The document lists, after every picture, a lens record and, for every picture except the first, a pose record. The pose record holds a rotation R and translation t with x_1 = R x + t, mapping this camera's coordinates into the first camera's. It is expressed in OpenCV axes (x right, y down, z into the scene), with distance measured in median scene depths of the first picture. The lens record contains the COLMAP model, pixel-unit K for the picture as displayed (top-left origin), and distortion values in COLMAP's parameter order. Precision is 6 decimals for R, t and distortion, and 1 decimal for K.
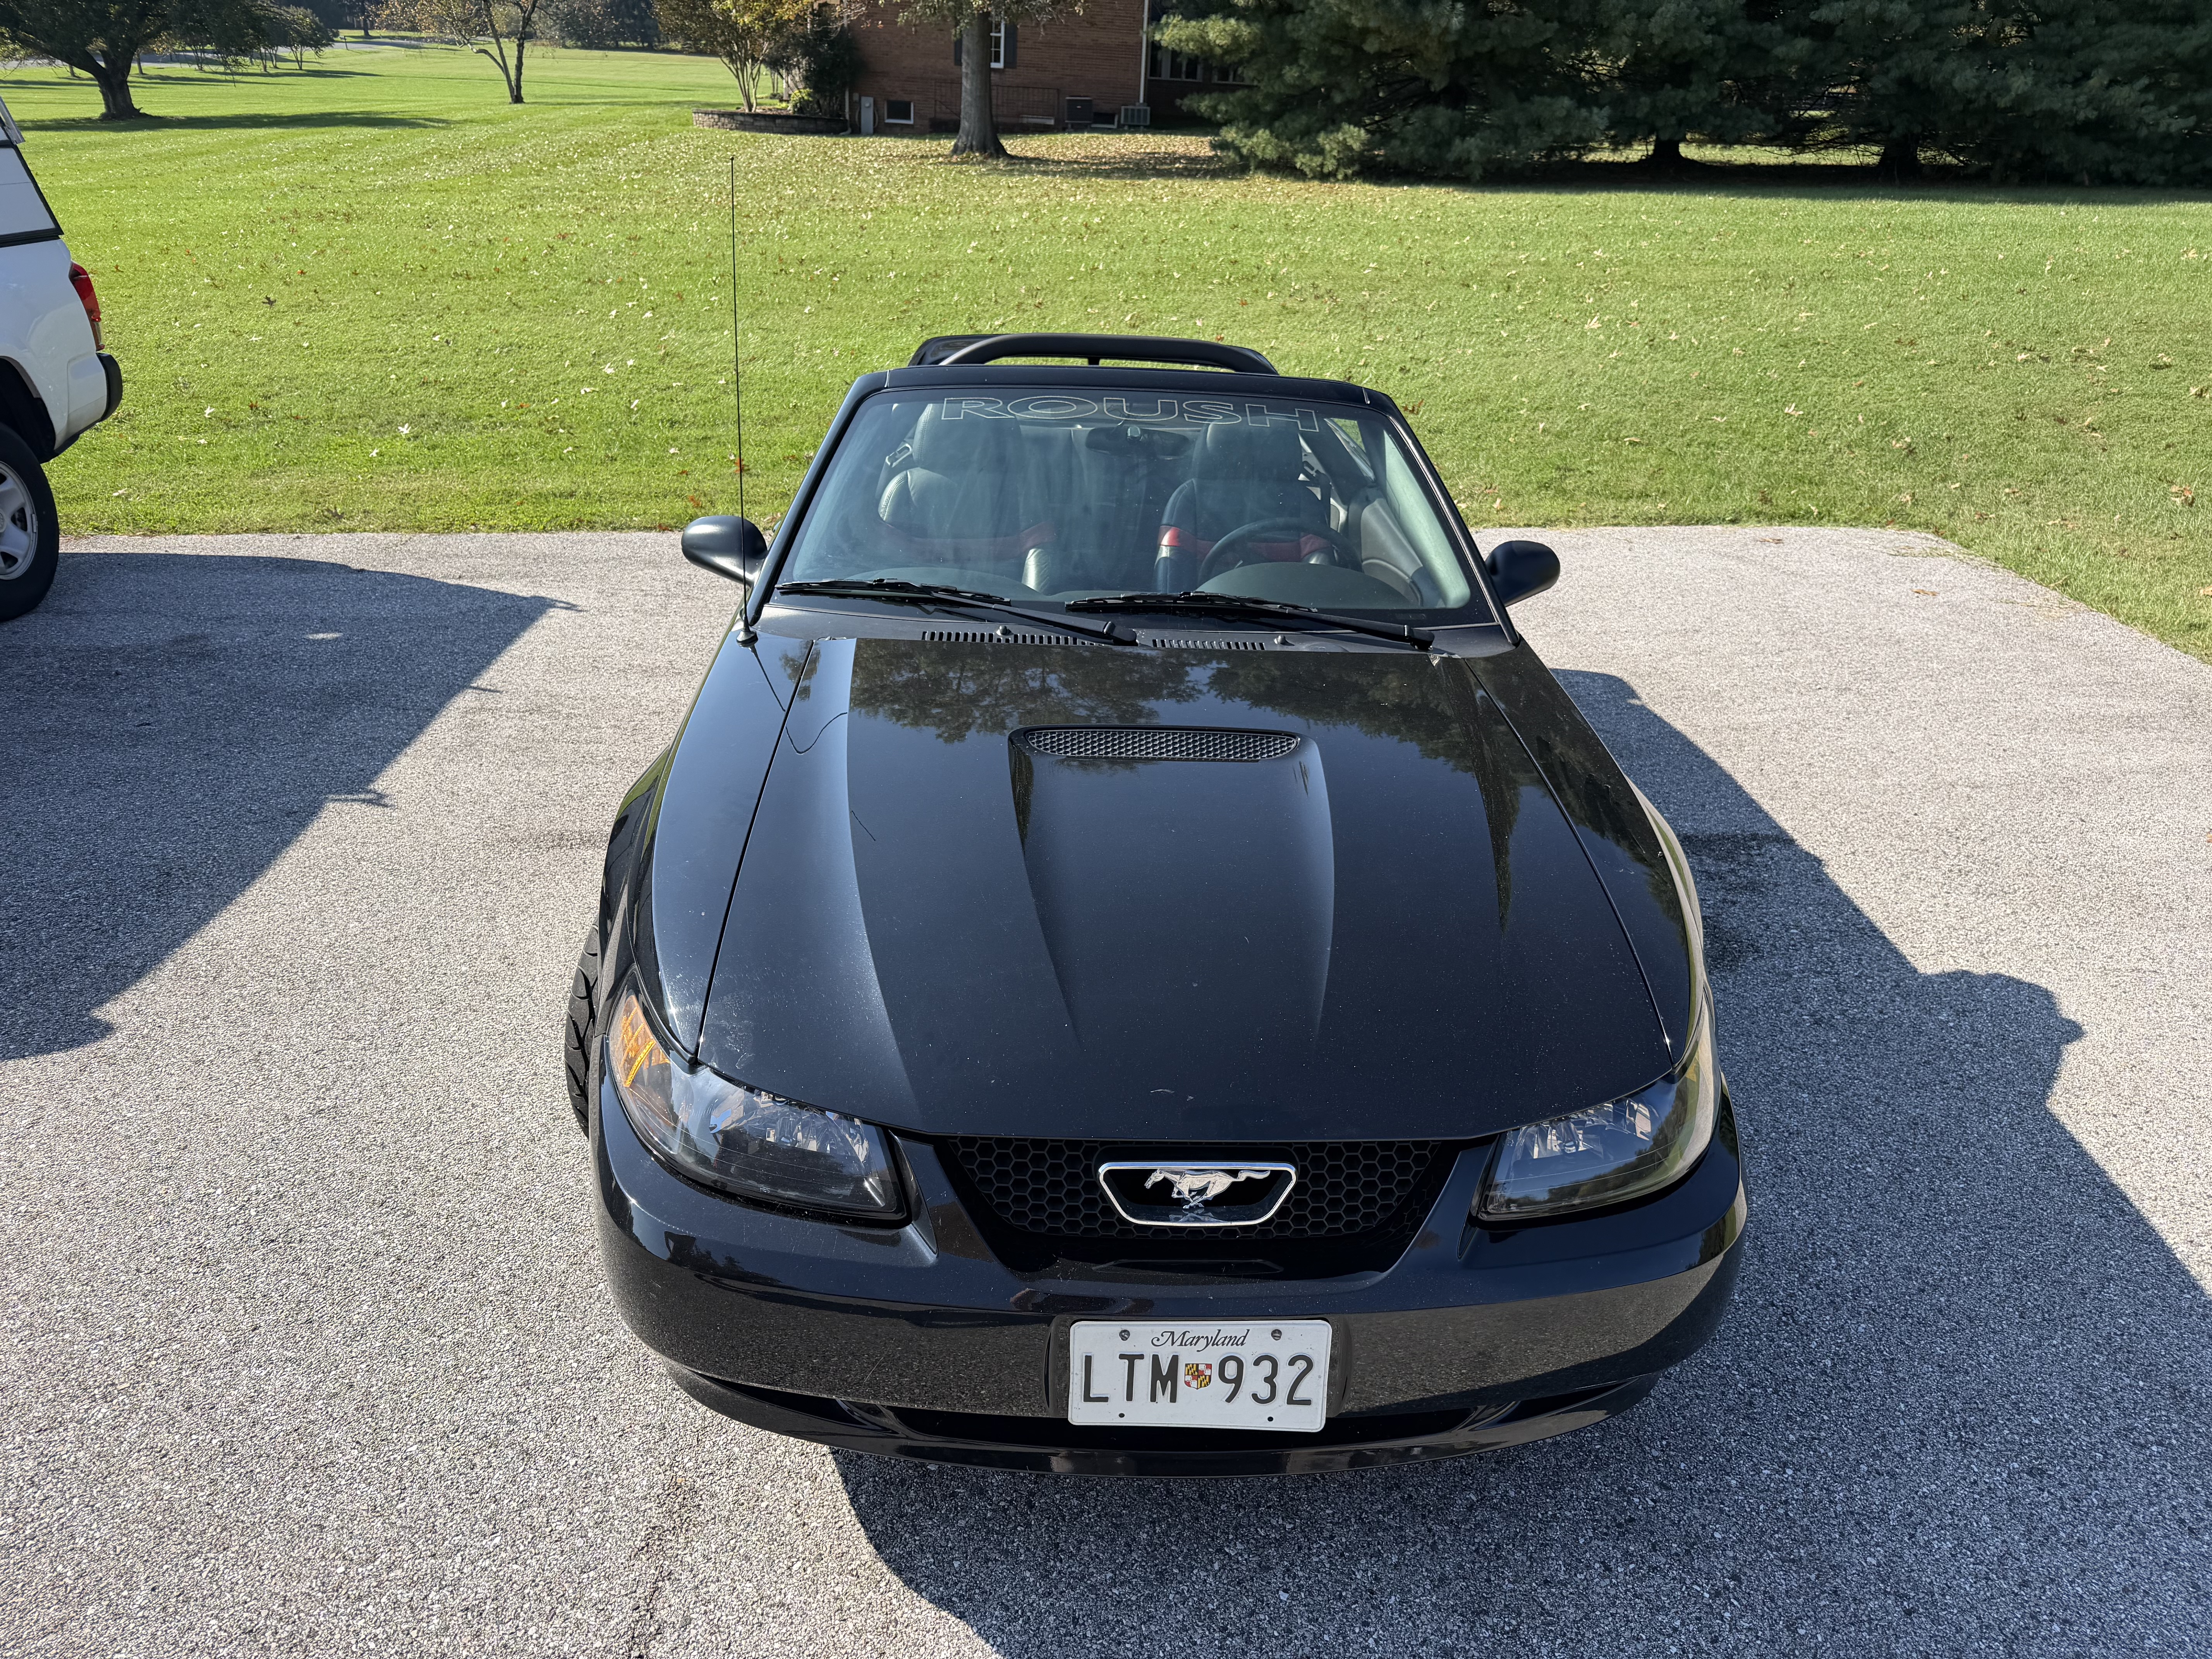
lens RADIAL K [[1547.1, 0, 1101.0], [0, 1547.1, 830.4], [0, 0, 1]] dist [0.040367, -0.048545]
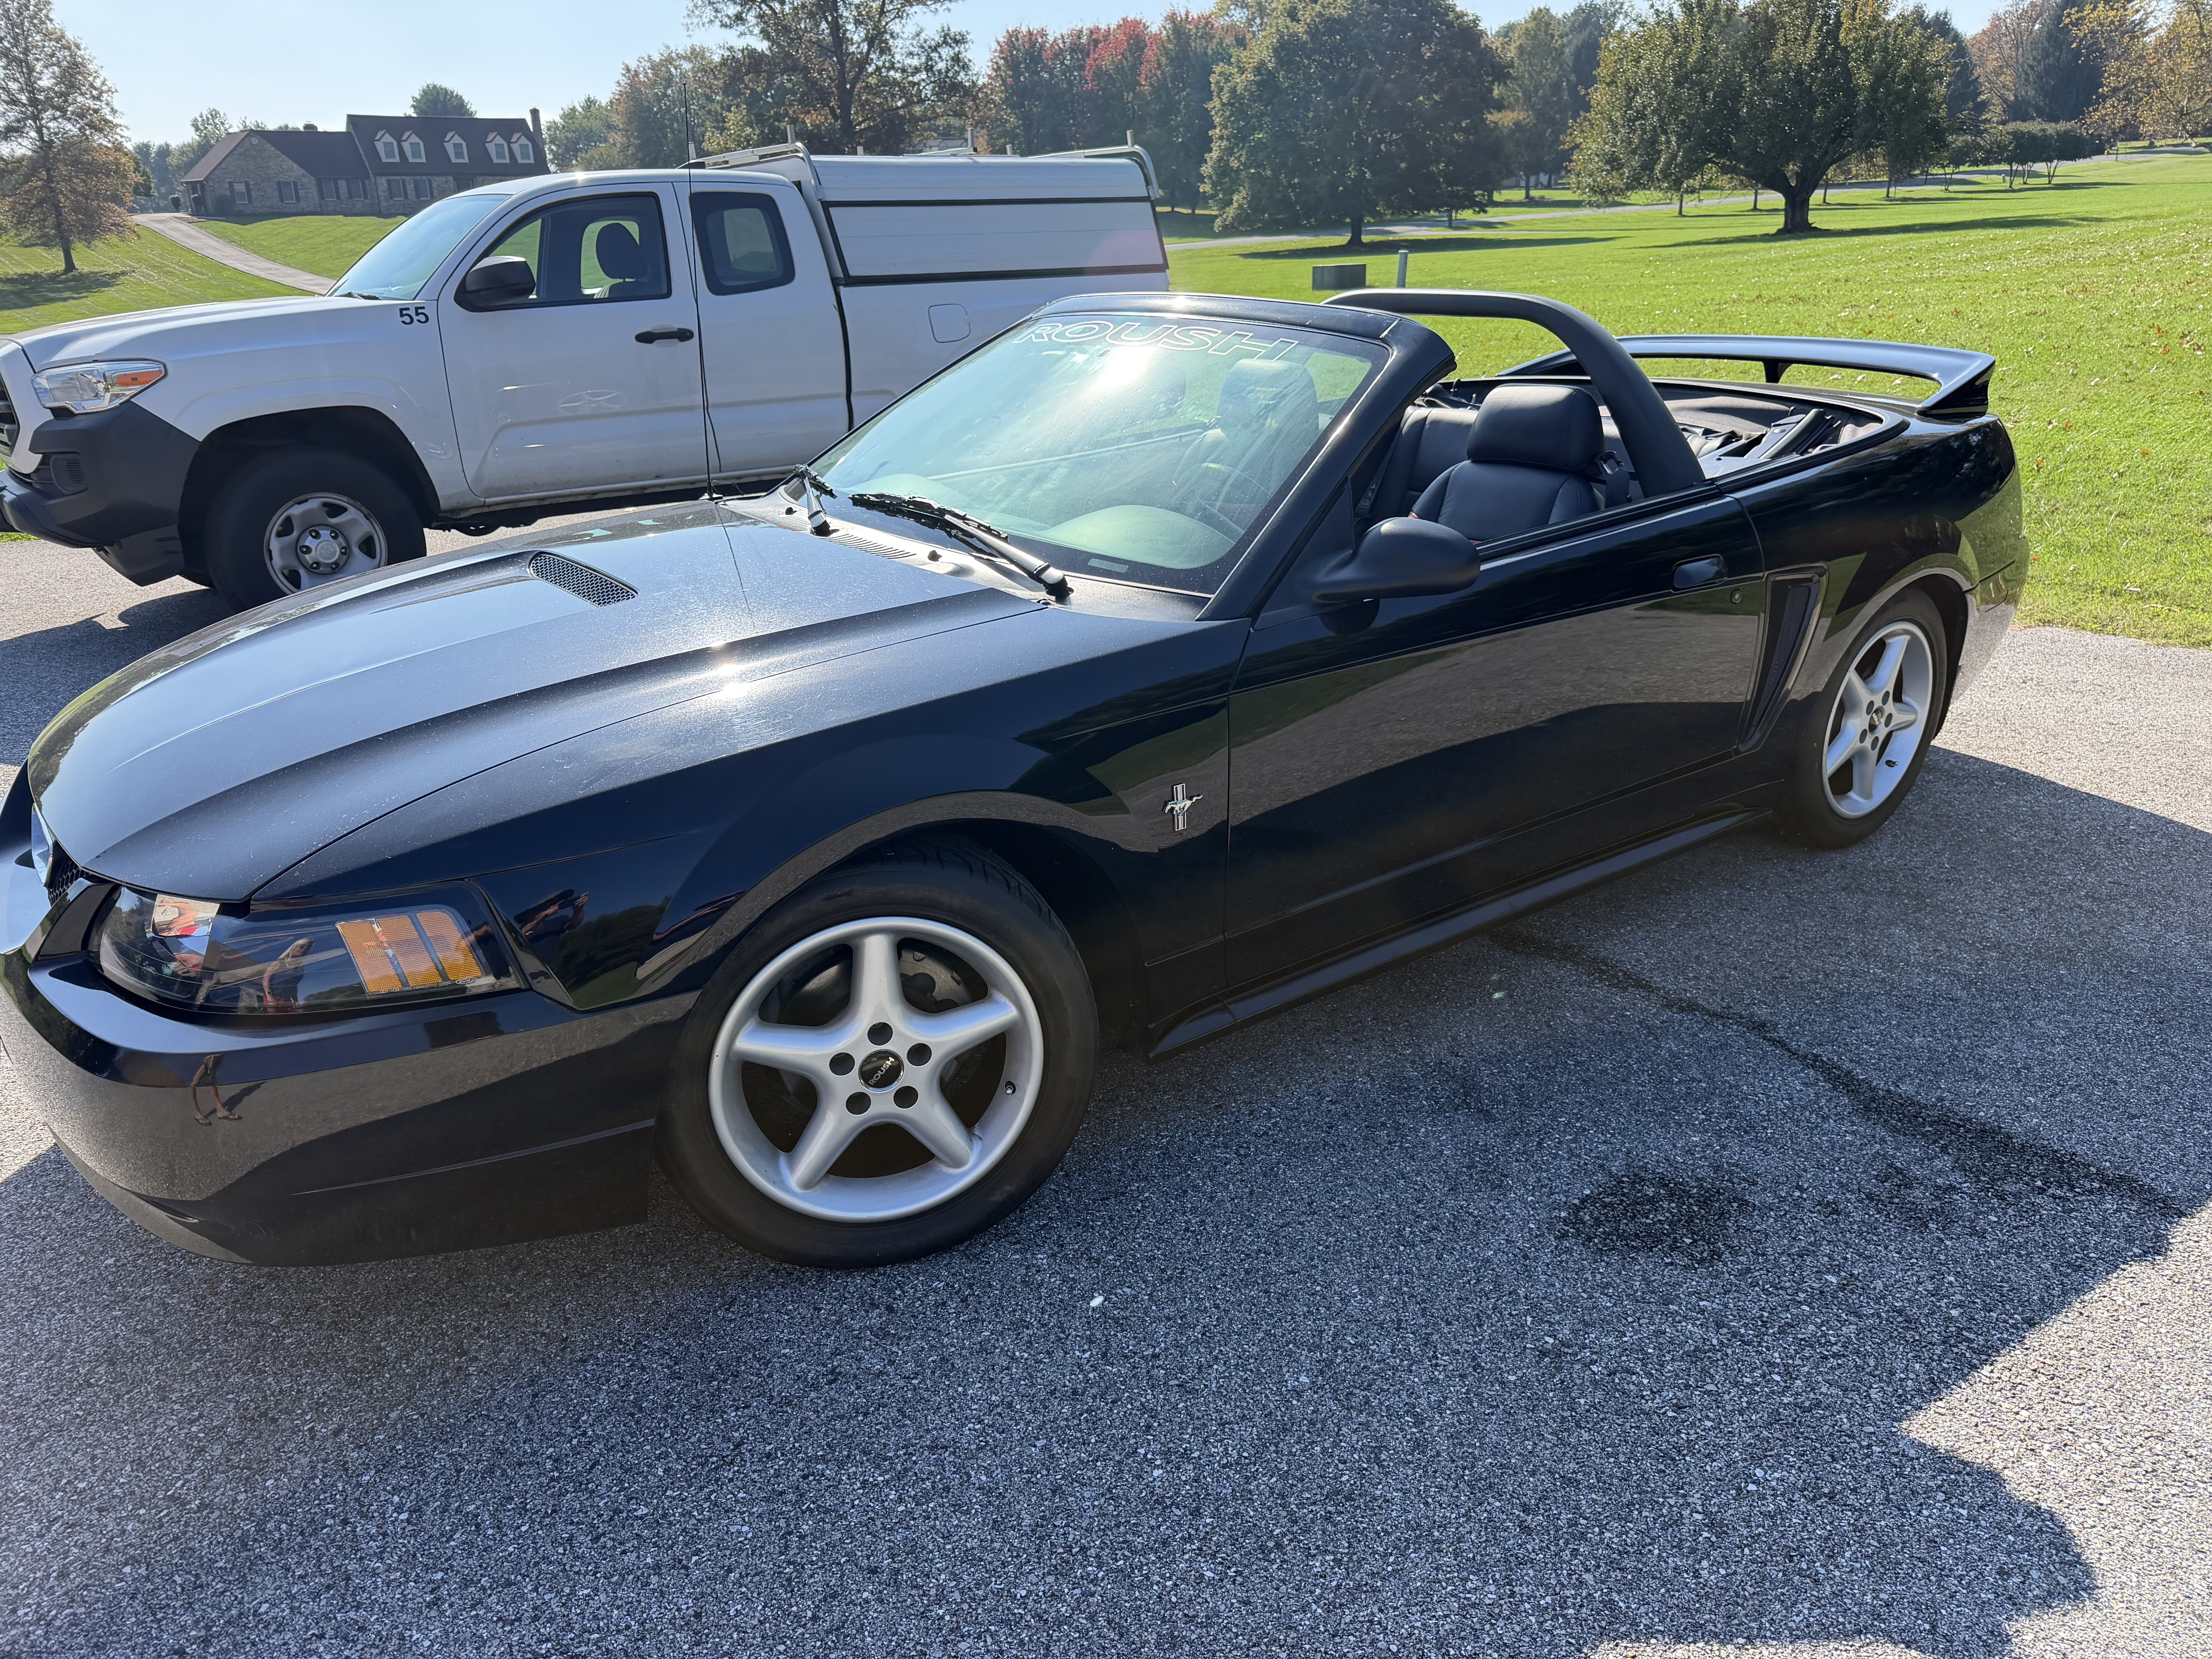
lens RADIAL K [[1547.1, 0, 1102.5], [0, 1547.1, 816.9], [0, 0, 1]] dist [0.040367, -0.048545]
pose [[0.574112, 0.246109, -0.780914, 1.063645], [-0.302528, 0.950026, 0.076994, -0.088711], [0.760837, 0.192045, 0.619876, 0.637727]]
